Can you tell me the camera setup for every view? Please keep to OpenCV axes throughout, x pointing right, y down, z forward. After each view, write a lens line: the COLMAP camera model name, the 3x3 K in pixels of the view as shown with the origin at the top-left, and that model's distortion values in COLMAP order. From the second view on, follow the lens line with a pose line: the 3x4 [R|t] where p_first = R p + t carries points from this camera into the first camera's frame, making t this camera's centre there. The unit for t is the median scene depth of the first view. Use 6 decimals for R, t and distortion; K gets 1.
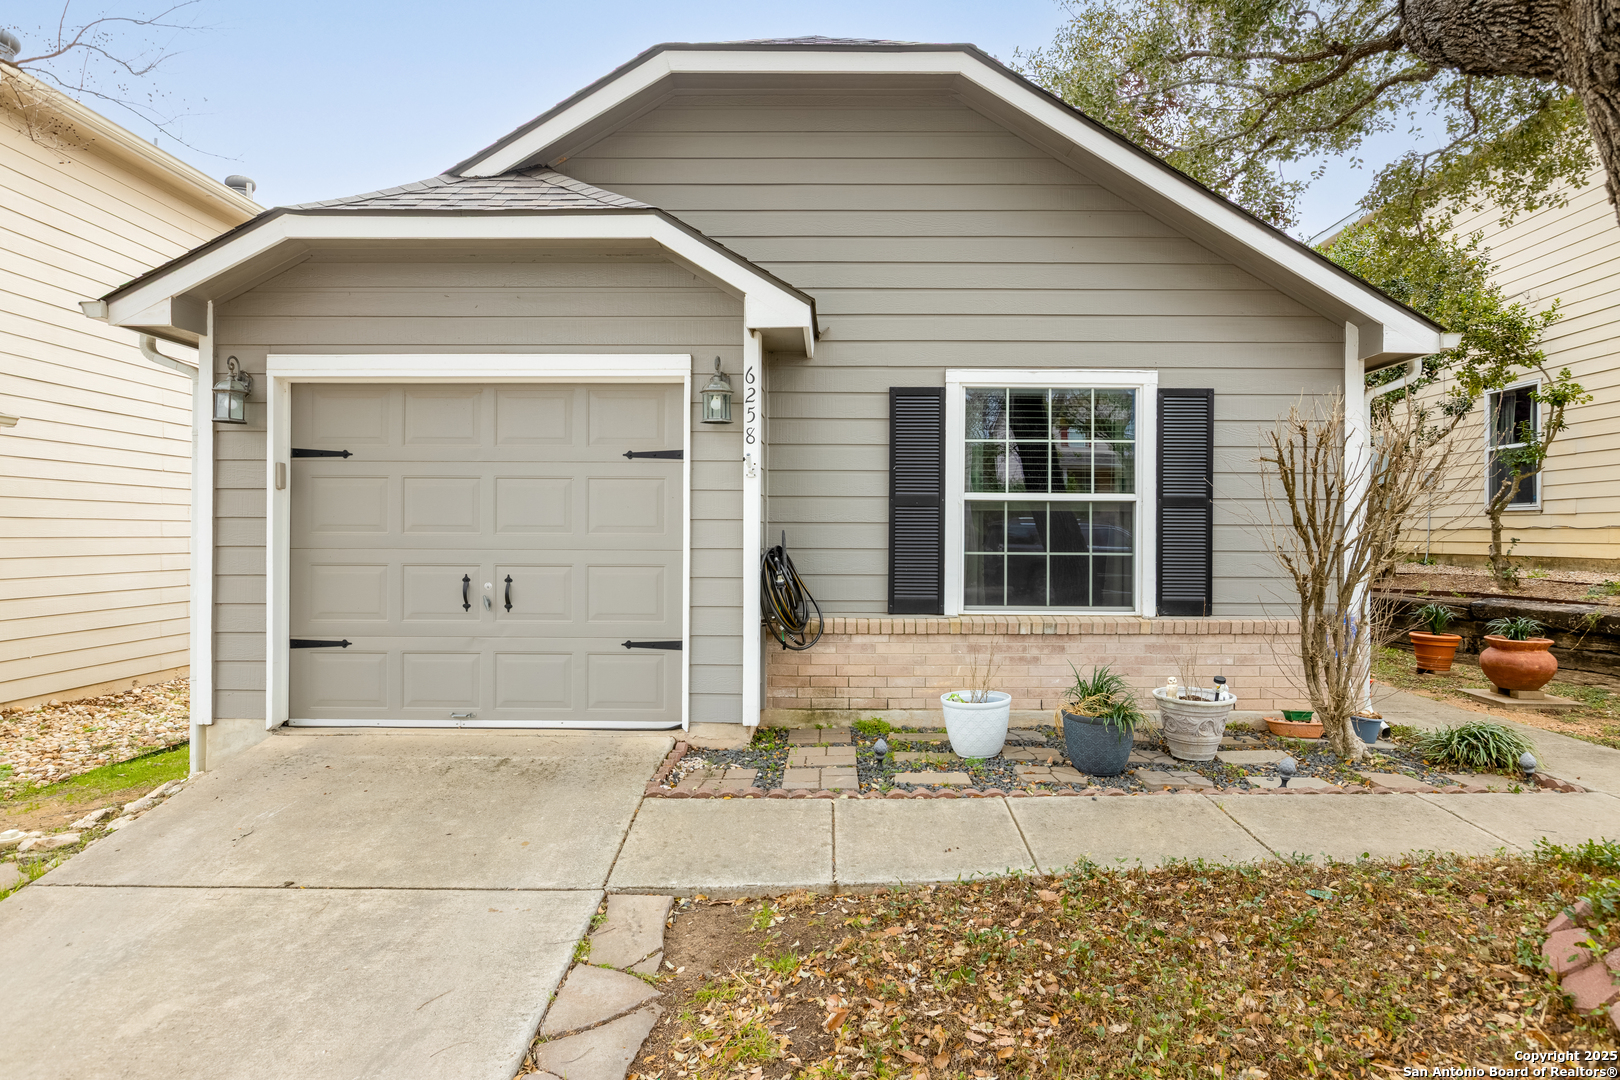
lens RADIAL K [[982.8, 0, 811.0], [0, 982.8, 530.0], [0, 0, 1]] dist [-0.006359, -0.004244]
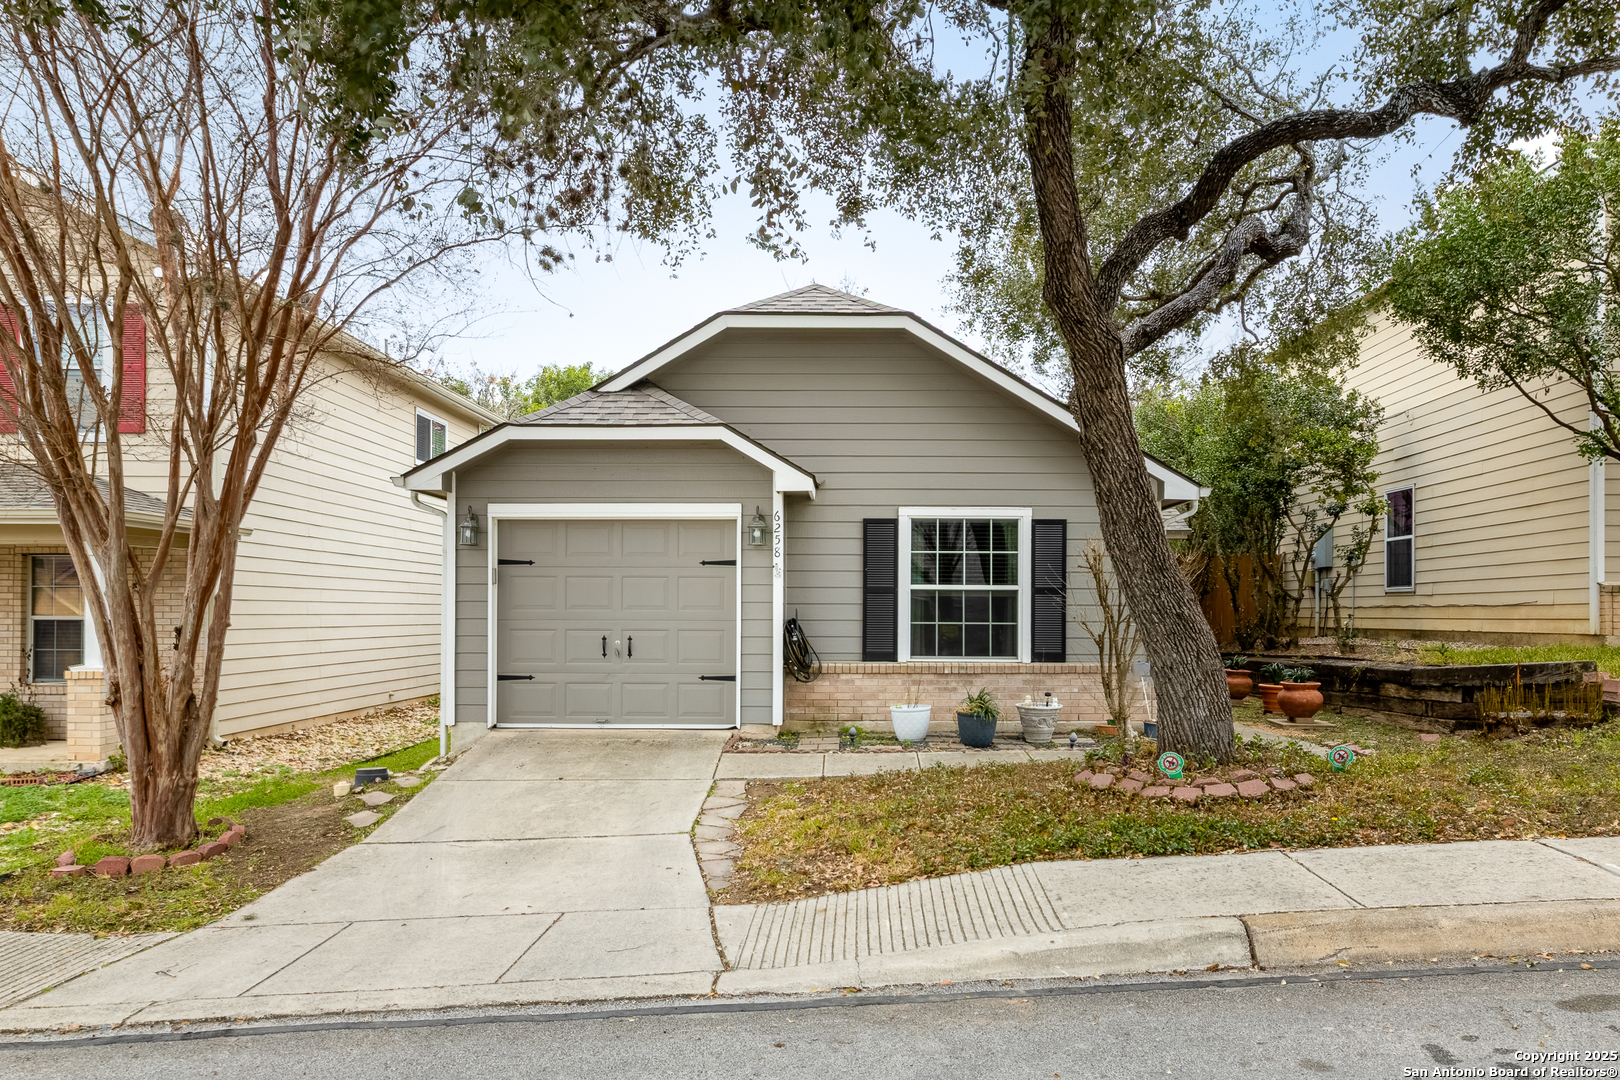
lens RADIAL K [[1182.7, 0, 811.9], [0, 1182.7, 599.0], [0, 0, 1]] dist [0.000281, 0.002245]
pose [[0.999971, -0.001003, -0.007604, 0.012294], [0.000937, 0.999962, -0.008695, 0.001496], [0.007613, 0.008687, 0.999933, -0.952633]]
